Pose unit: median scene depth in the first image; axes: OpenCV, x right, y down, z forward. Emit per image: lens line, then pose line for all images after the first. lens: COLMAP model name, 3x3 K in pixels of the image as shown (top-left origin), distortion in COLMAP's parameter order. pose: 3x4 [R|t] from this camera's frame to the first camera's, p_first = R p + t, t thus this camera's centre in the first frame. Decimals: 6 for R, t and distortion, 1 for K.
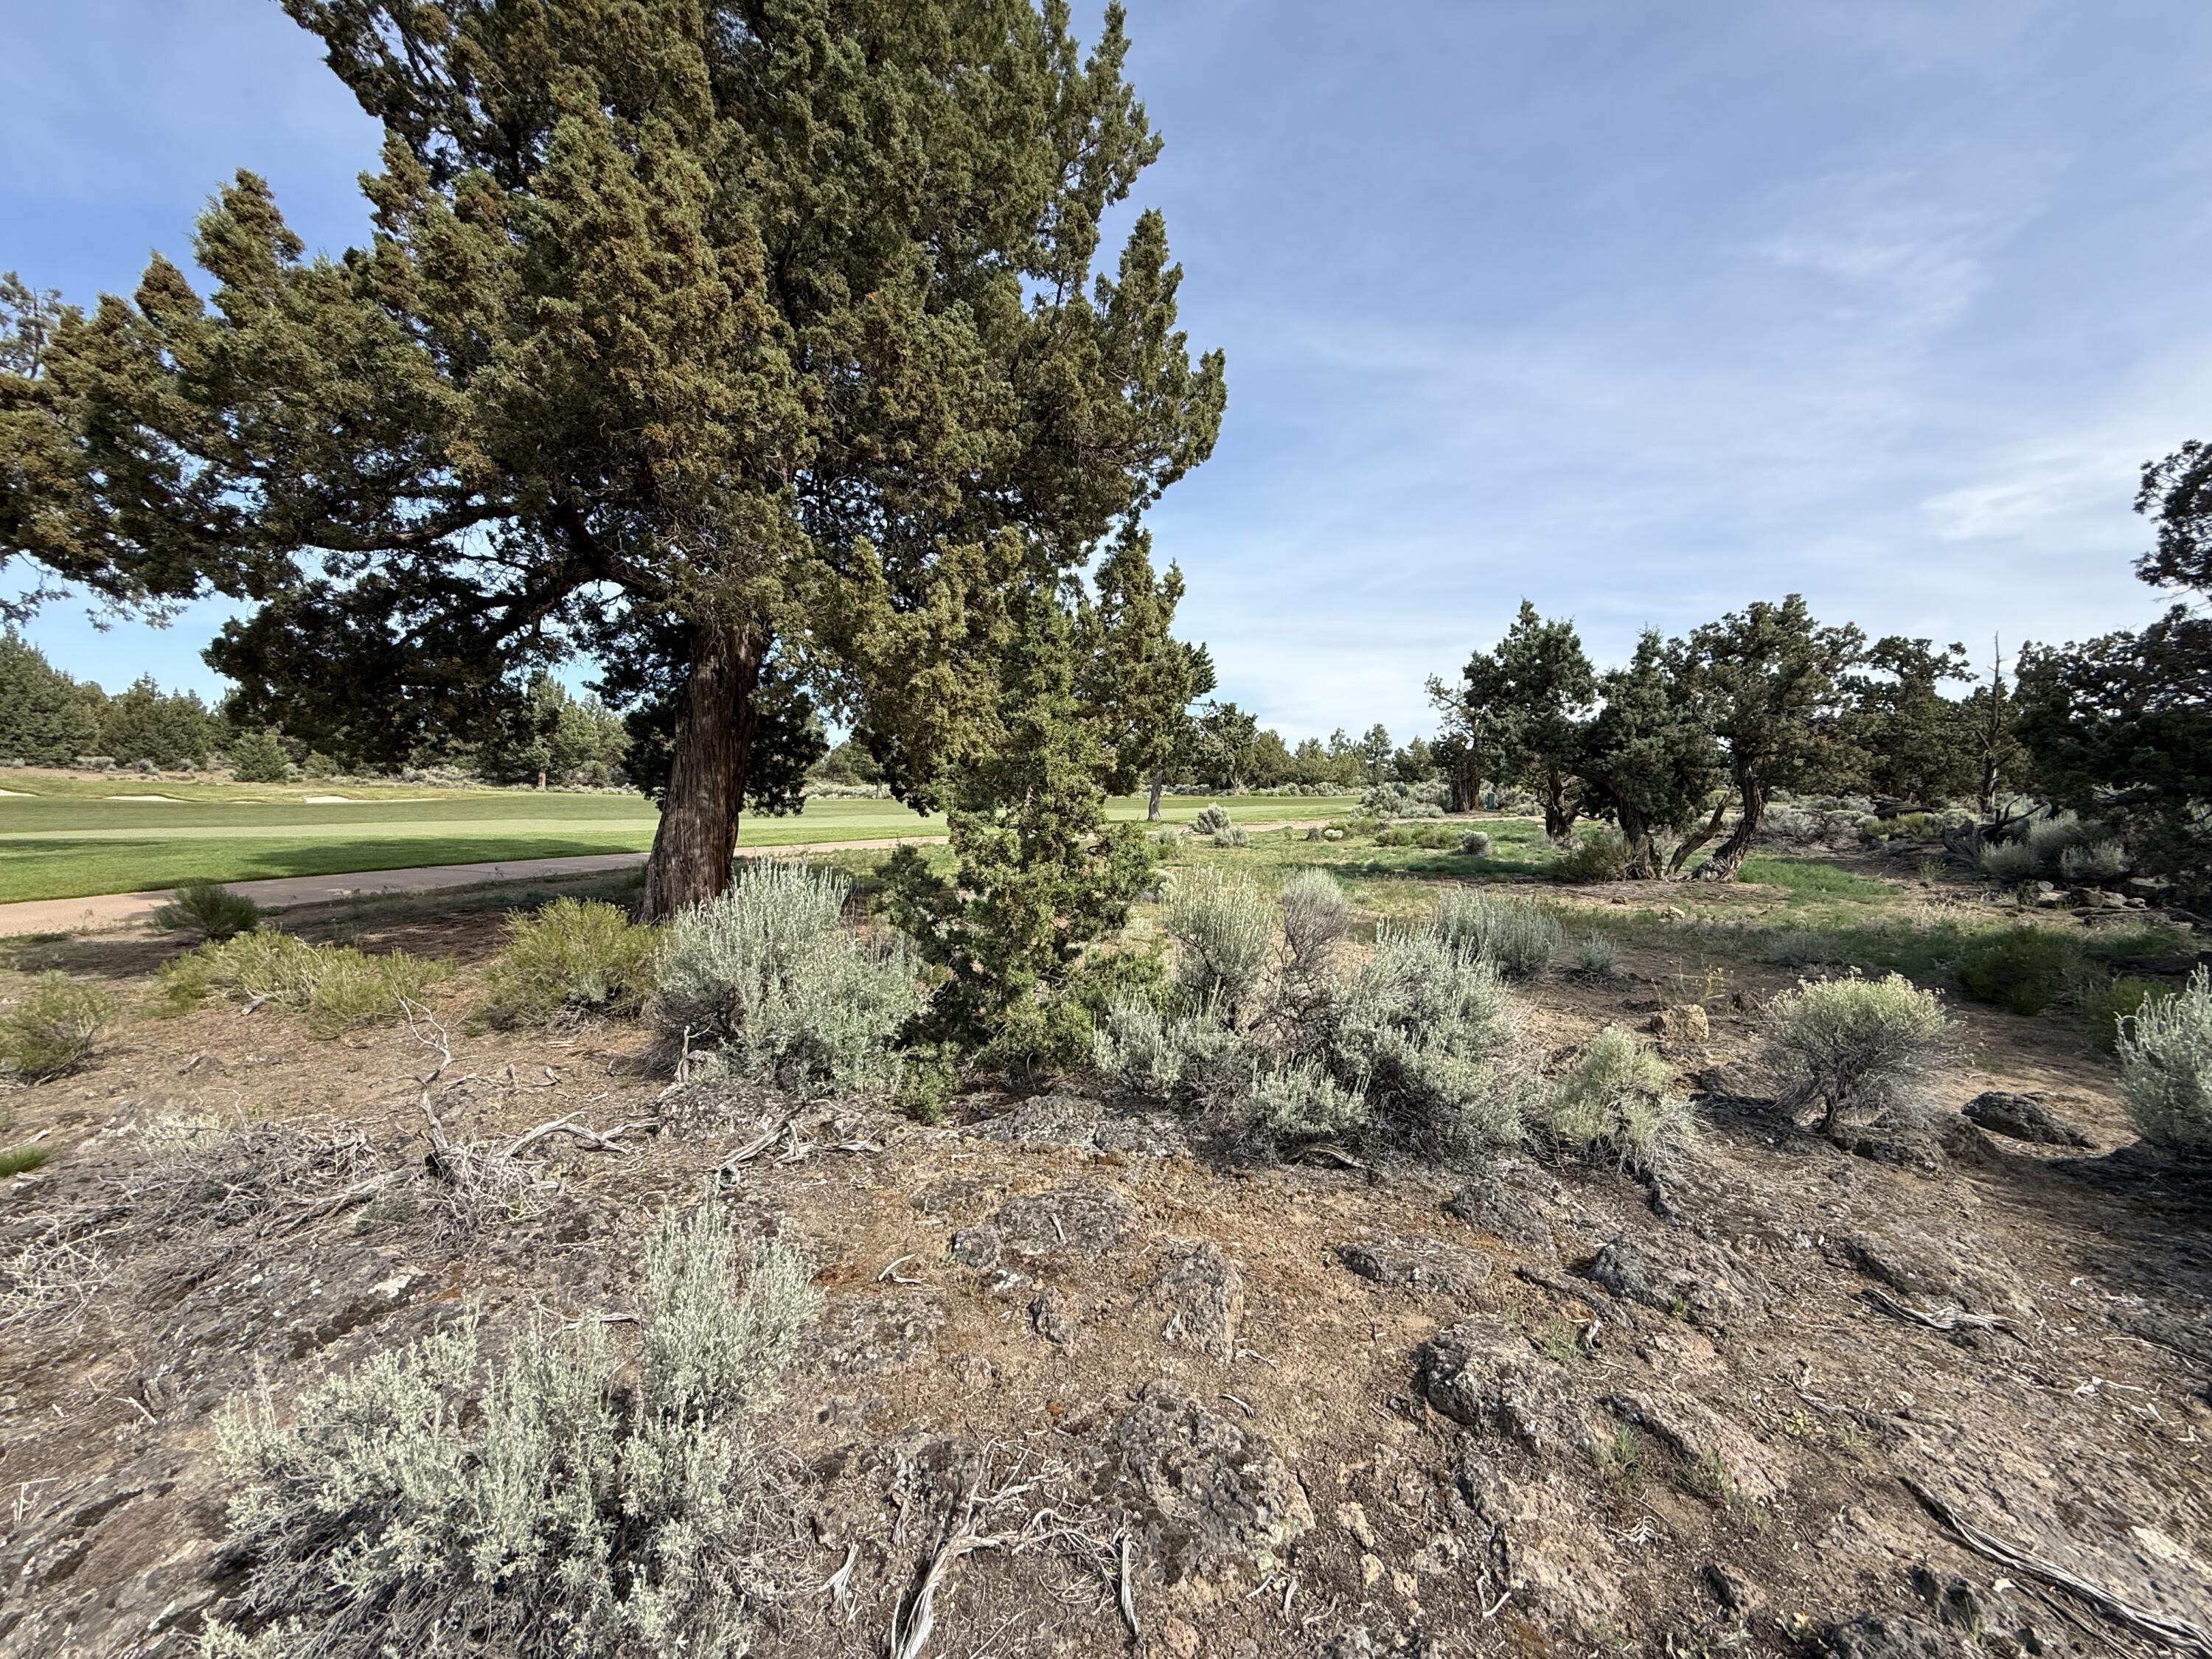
lens RADIAL K [[886.2, 0, 1105.2], [0, 886.2, 836.7], [0, 0, 1]] dist [-0.001153, 0.000023]
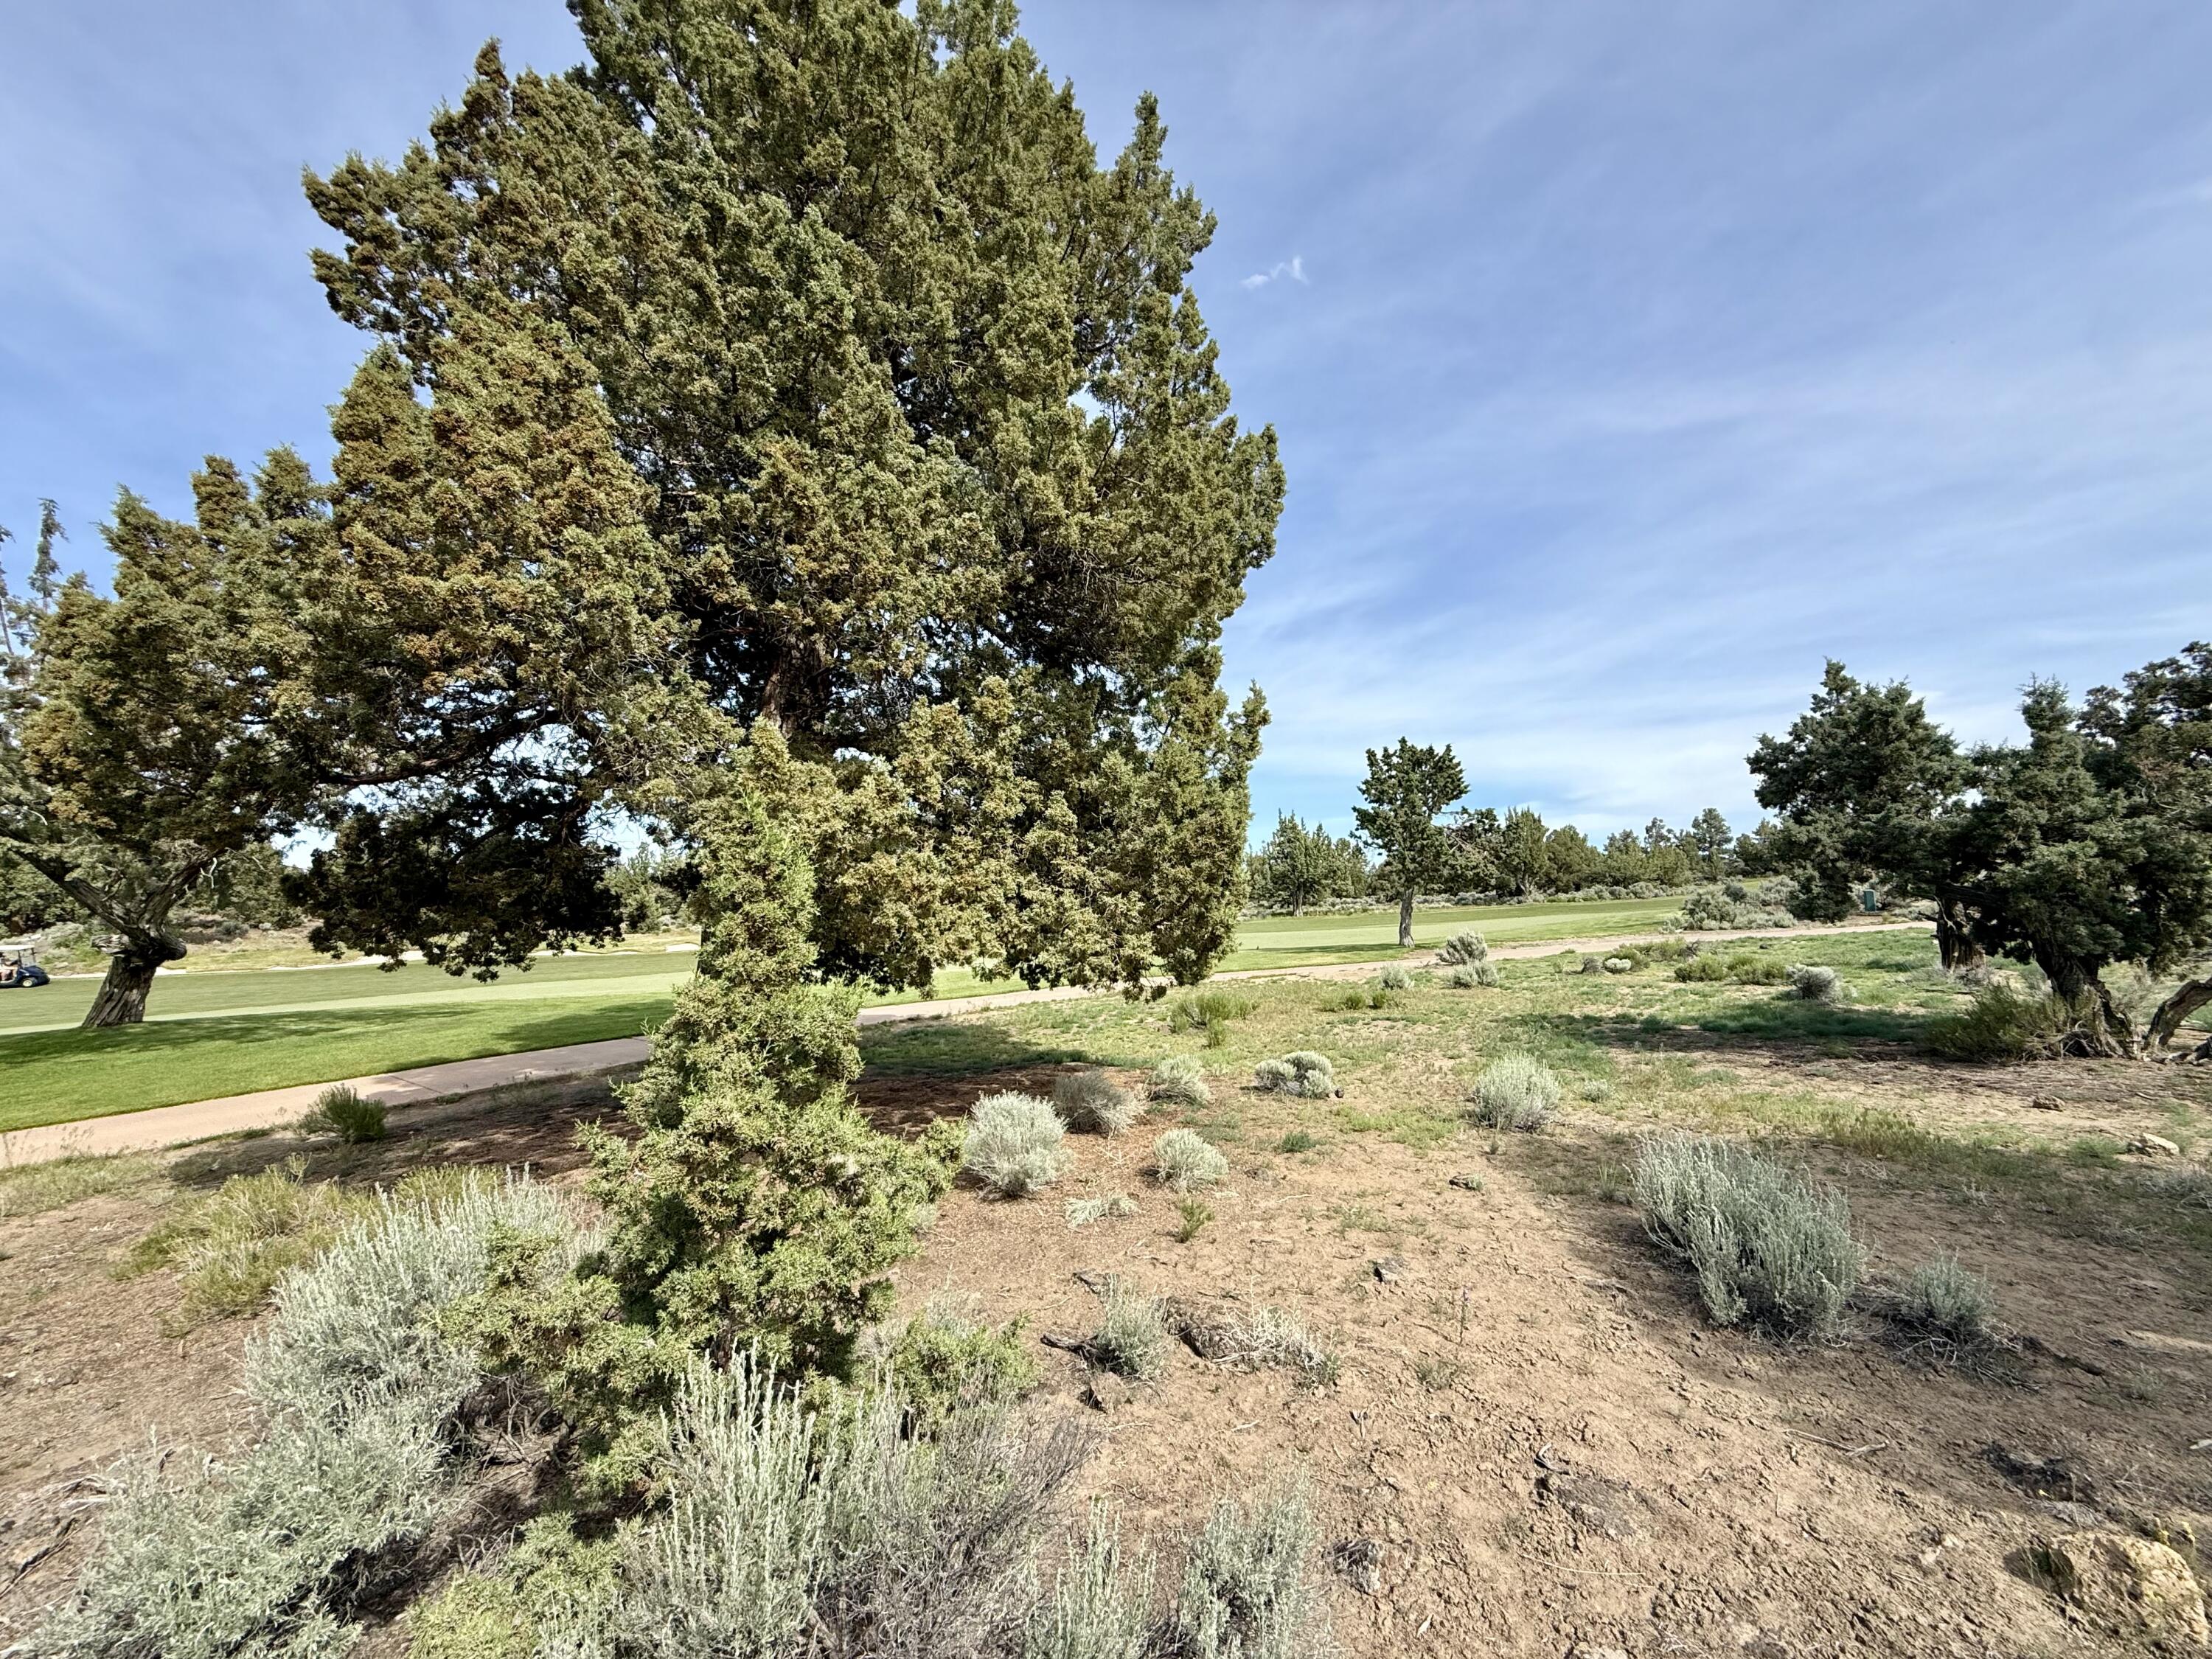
lens RADIAL K [[886.2, 0, 1105.2], [0, 886.2, 836.7], [0, 0, 1]] dist [-0.001153, 0.000023]
pose [[0.949475, -0.070868, -0.305737, 0.114642], [0.031238, 0.990675, -0.132621, -0.043148], [0.312285, 0.116369, 0.942834, 0.130691]]
